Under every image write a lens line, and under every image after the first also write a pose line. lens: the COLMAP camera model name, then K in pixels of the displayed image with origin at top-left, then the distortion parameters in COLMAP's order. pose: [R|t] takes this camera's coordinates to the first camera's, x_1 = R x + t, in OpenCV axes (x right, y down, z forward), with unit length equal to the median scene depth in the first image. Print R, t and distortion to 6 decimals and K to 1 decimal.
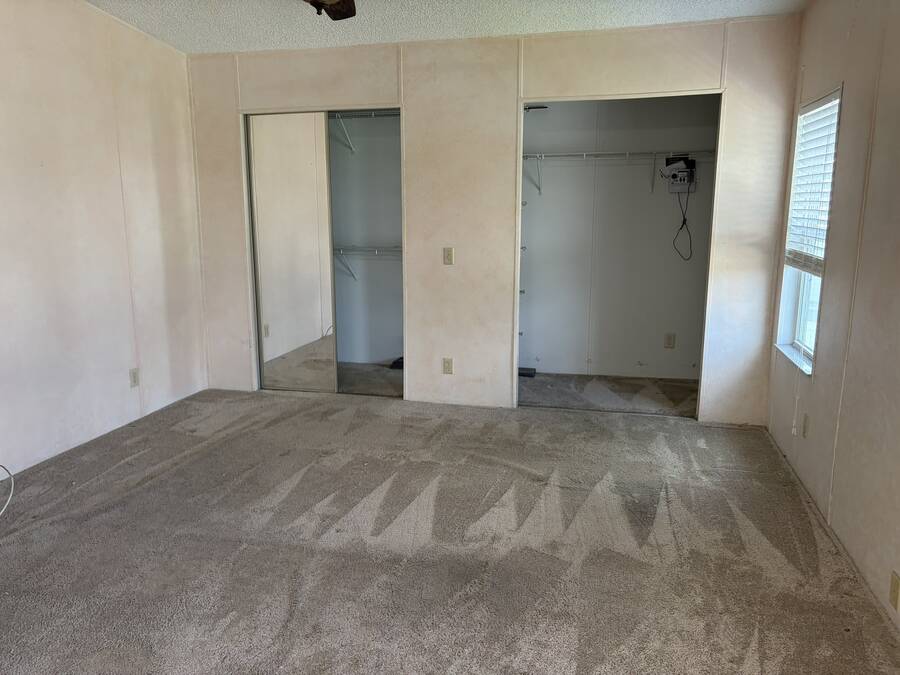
lens RADIAL K [[675.8, 0, 452.2], [0, 675.8, 334.8], [0, 0, 1]] dist [0.060539, -0.056899]
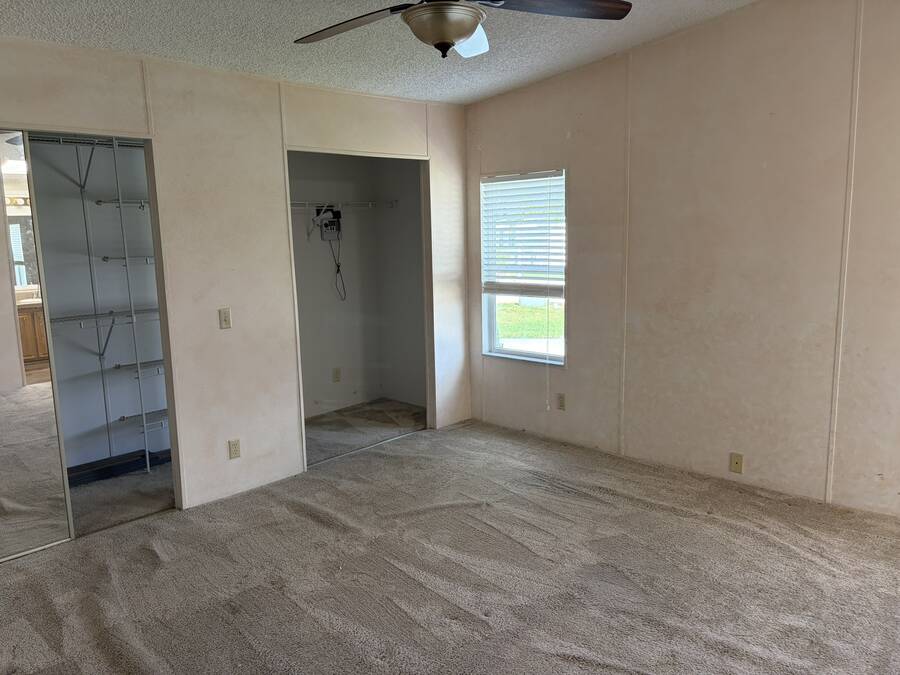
lens RADIAL K [[675.8, 0, 452.3], [0, 675.8, 336.1], [0, 0, 1]] dist [0.060539, -0.056899]
pose [[0.498734, -0.141007, 0.855209, -0.638833], [0.184566, 0.981326, 0.054167, -0.096486], [-0.846877, 0.130827, 0.515445, 0.351928]]
